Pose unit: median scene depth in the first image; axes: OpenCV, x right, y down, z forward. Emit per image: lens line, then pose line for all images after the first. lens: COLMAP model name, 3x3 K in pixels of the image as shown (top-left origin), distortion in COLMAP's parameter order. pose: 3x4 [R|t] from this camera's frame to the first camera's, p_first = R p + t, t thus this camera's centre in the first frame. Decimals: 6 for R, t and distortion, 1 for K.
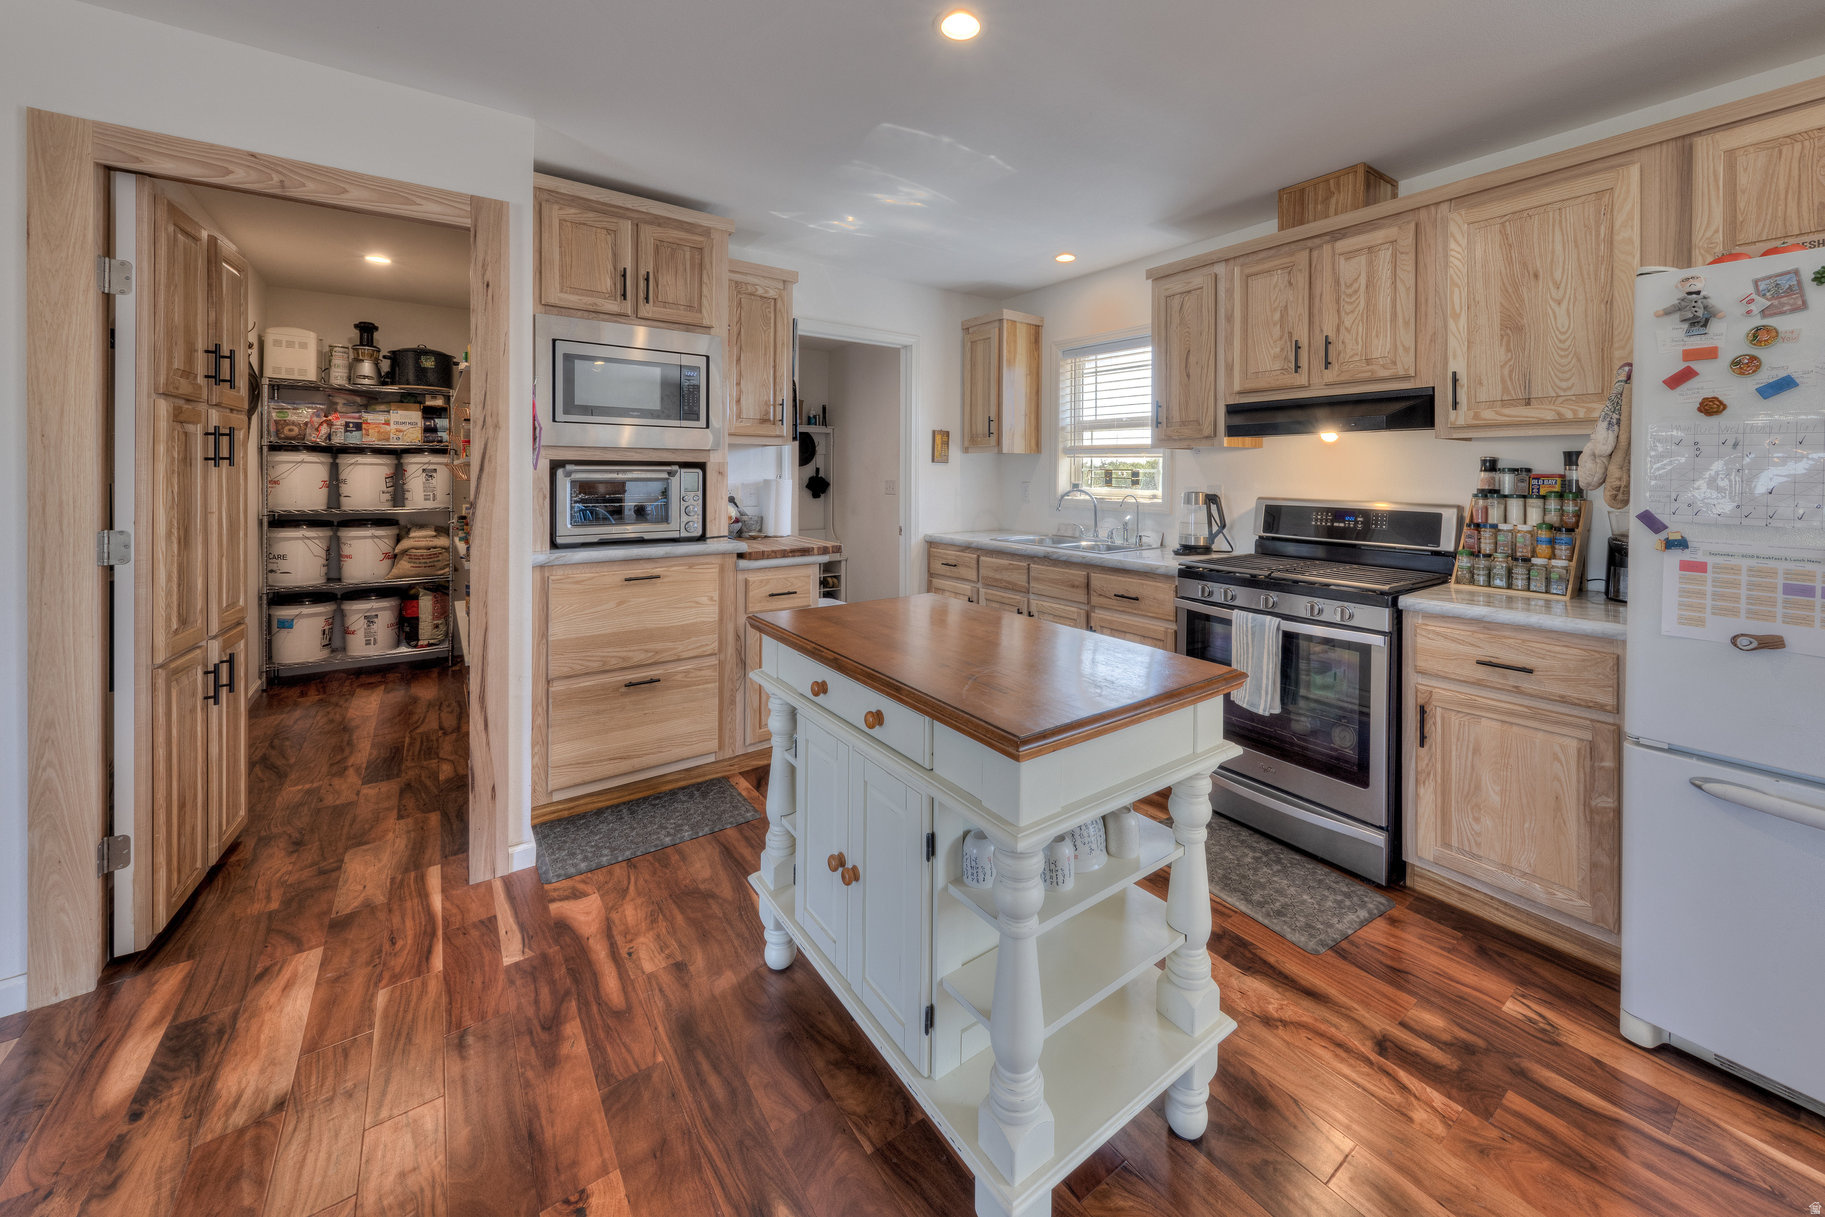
lens RADIAL K [[689.6, 0, 952.7], [0, 689.6, 478.2], [0, 0, 1]] dist [0.005089, -0.000890]
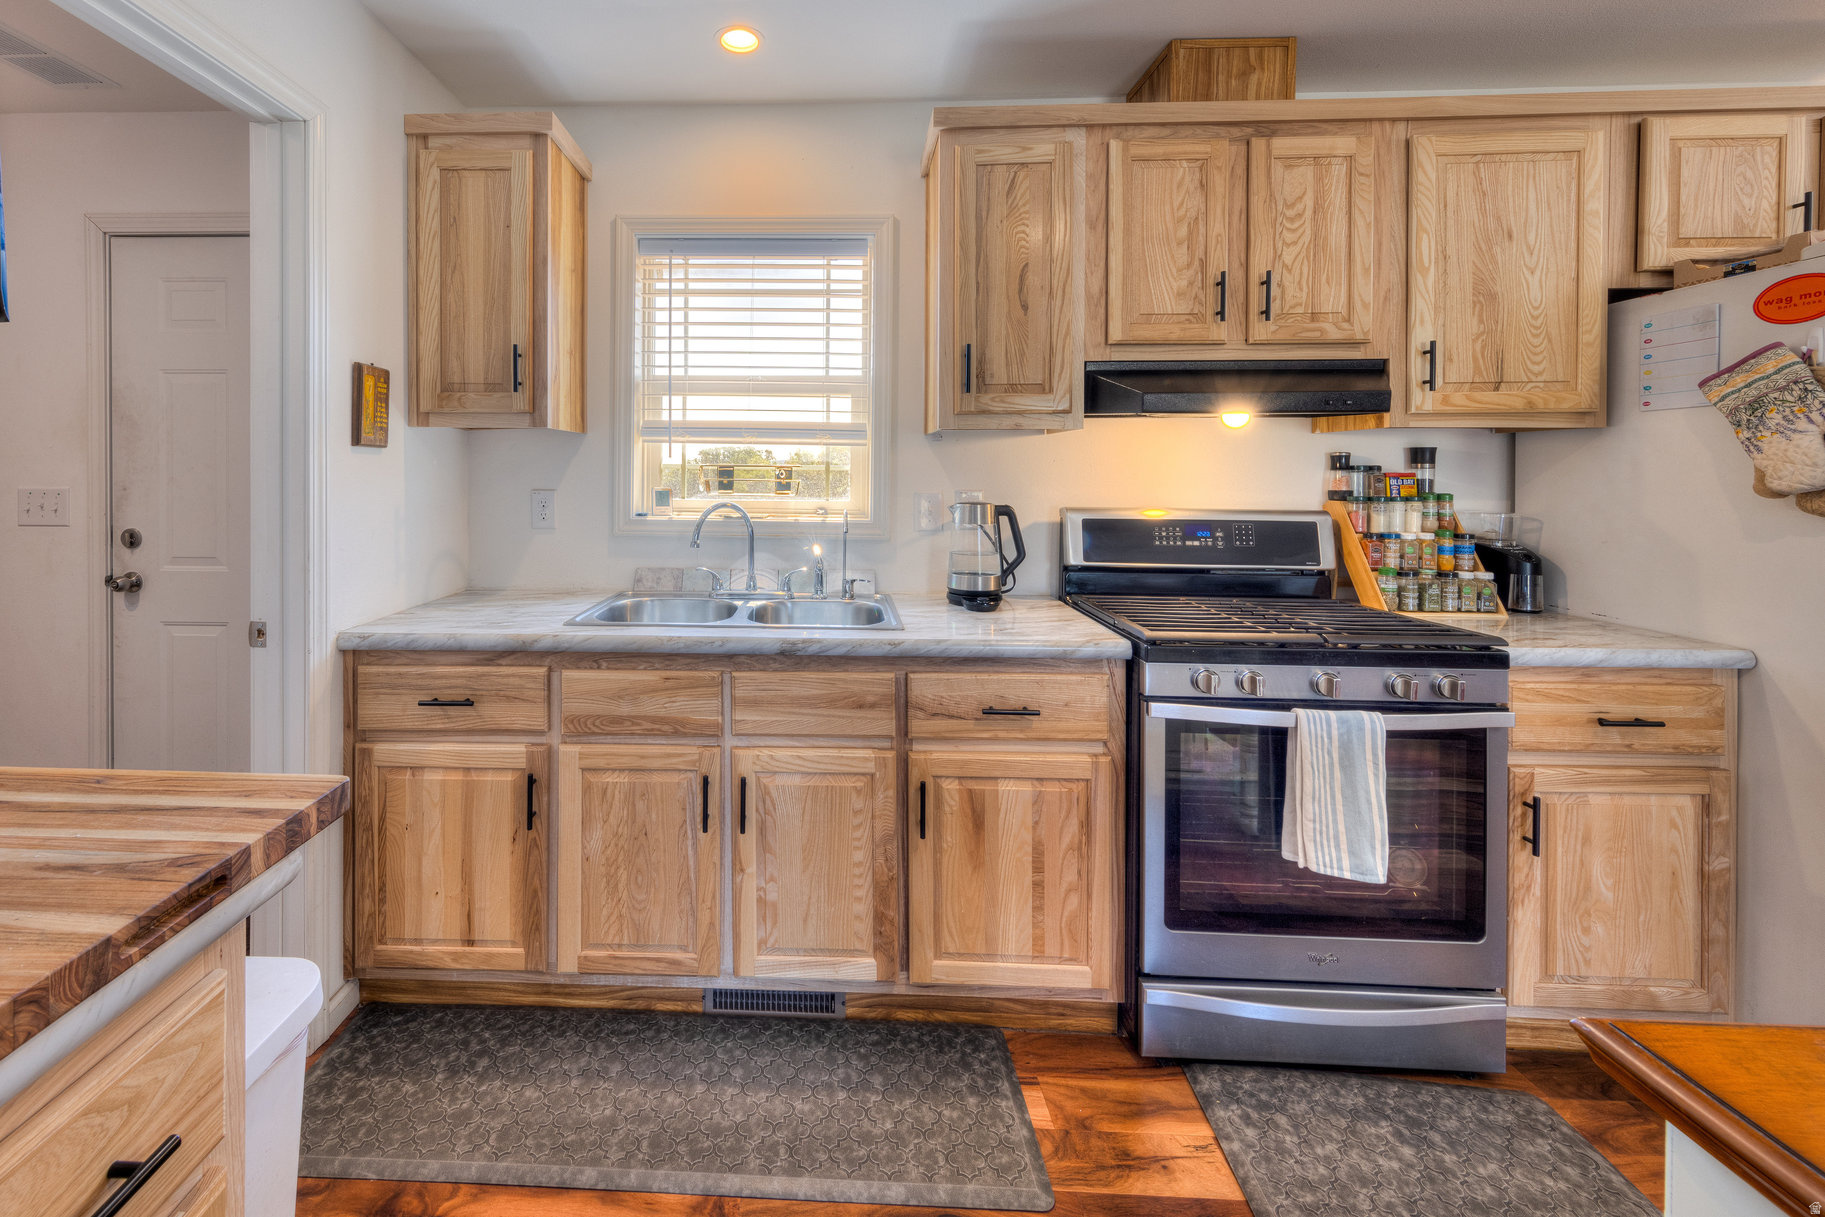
lens RADIAL K [[689.6, 0, 801.0], [0, 689.6, 485.6], [0, 0, 1]] dist [0.005089, -0.000890]
pose [[0.632607, -0.014965, 0.774328, -0.255963], [0.005146, 0.999872, 0.015120, -0.006143], [-0.774456, -0.005581, 0.632604, 0.830223]]
